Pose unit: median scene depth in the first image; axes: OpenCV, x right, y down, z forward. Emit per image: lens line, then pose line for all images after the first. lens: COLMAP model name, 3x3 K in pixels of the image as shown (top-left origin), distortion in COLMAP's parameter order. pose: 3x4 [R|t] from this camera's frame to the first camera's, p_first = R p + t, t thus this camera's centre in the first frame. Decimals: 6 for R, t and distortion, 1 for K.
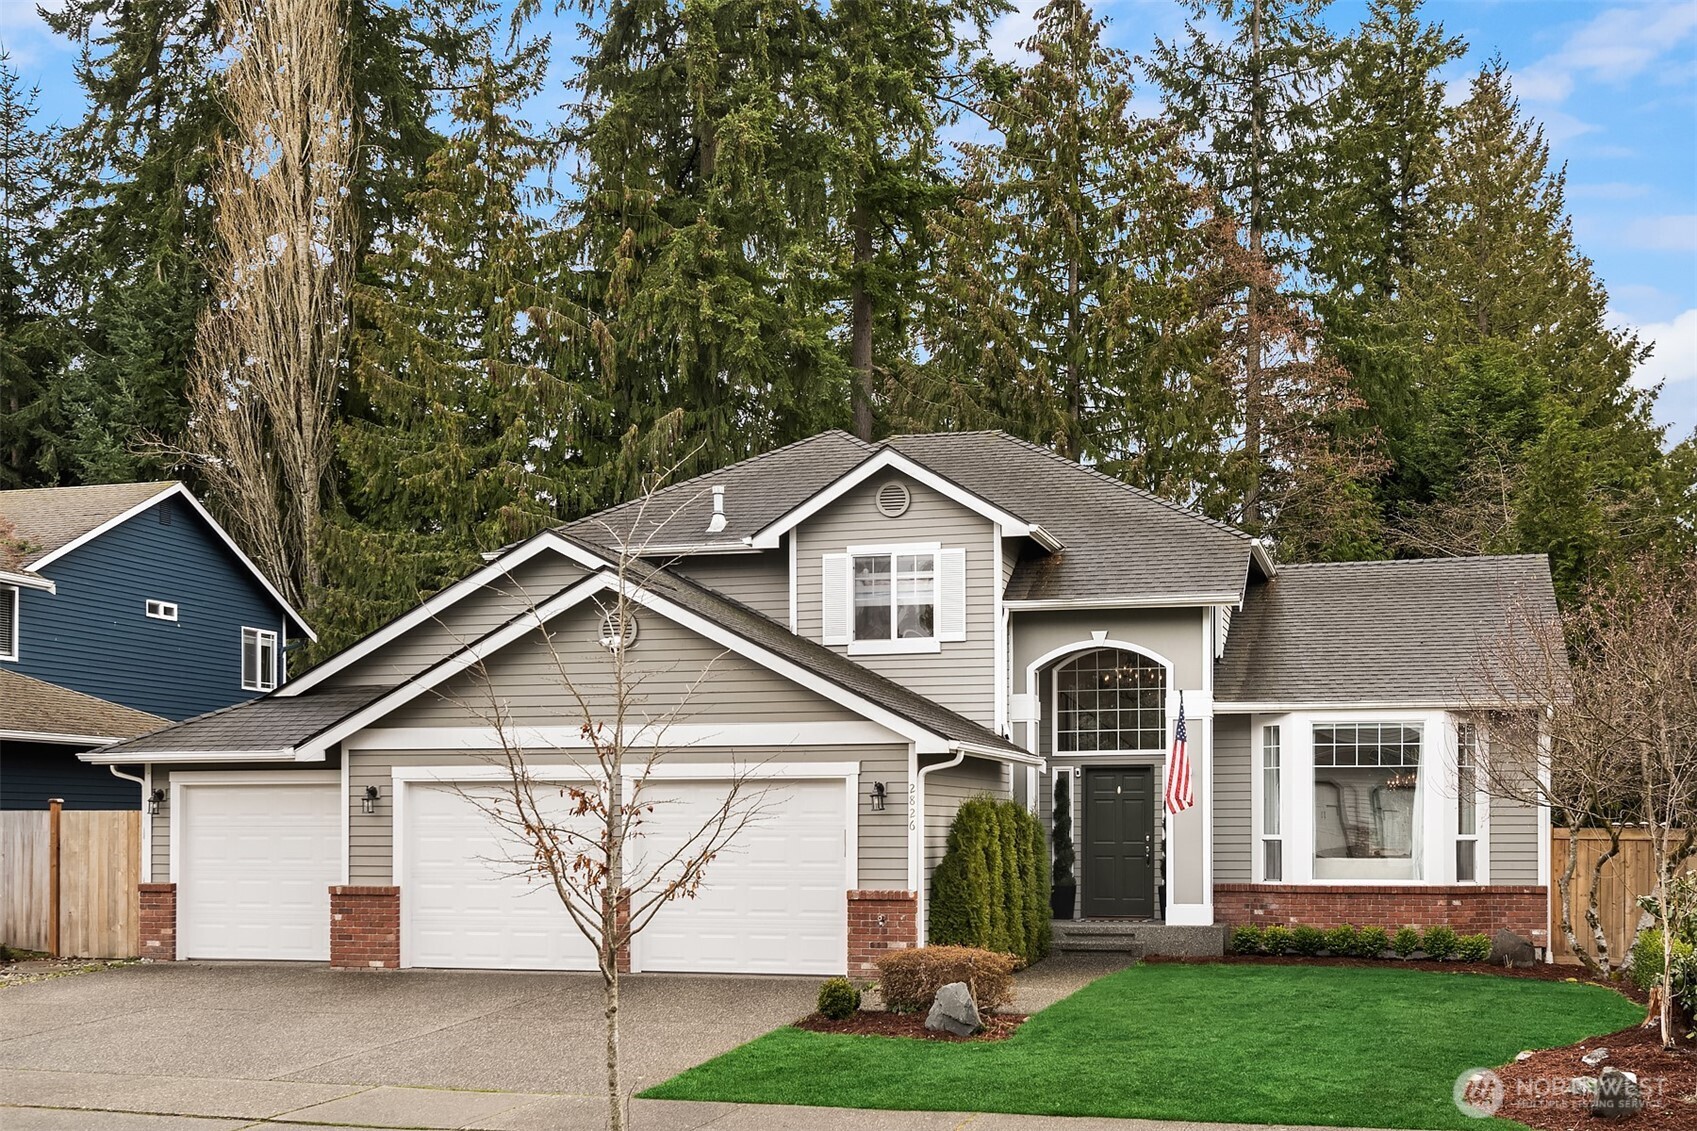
lens RADIAL K [[2612.8, 0, 848.5], [0, 2612.8, 565.5], [0, 0, 1]] dist [-0.025631, 0.008915]
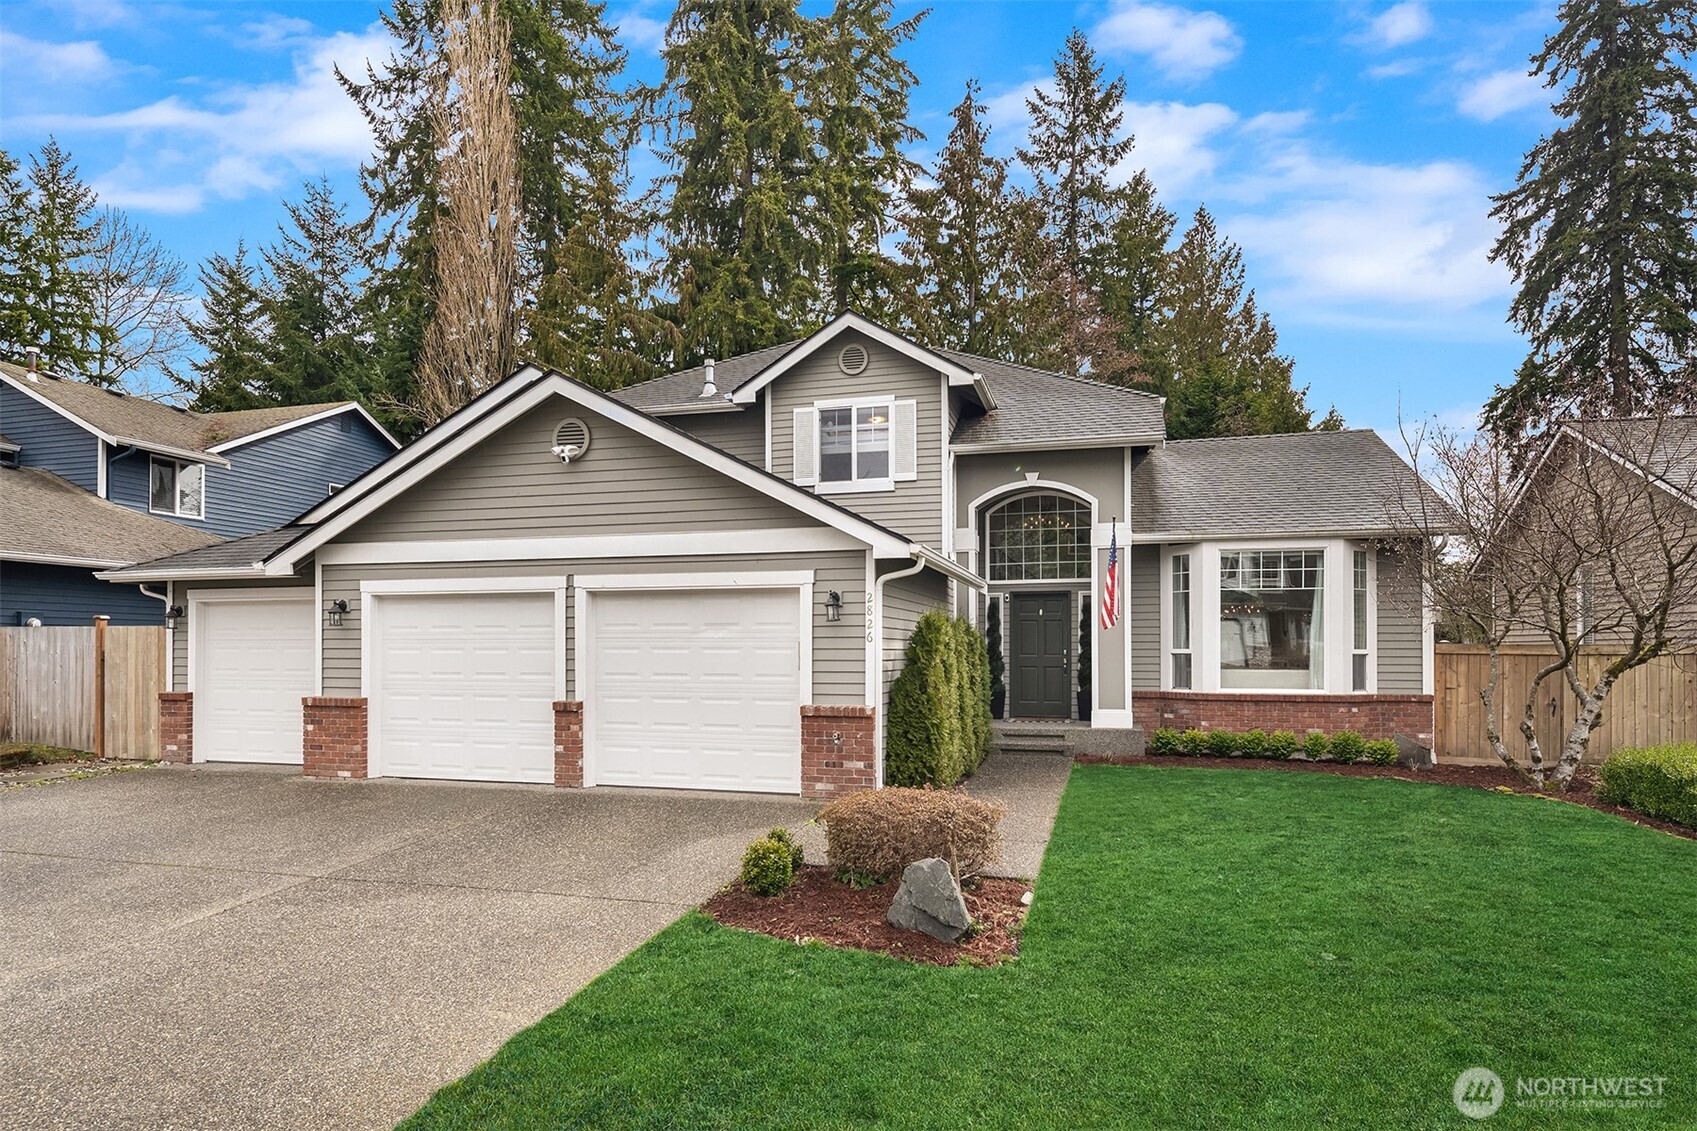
lens RADIAL K [[932.1, 0, 848.5], [0, 932.1, 565.5], [0, 0, 1]] dist [0.000016, -0.000304]
pose [[0.999999, 0.001404, 0.000790, 0.014847], [-0.001412, 0.999946, 0.010341, 0.063277], [-0.000775, -0.010342, 0.999946, 0.599240]]
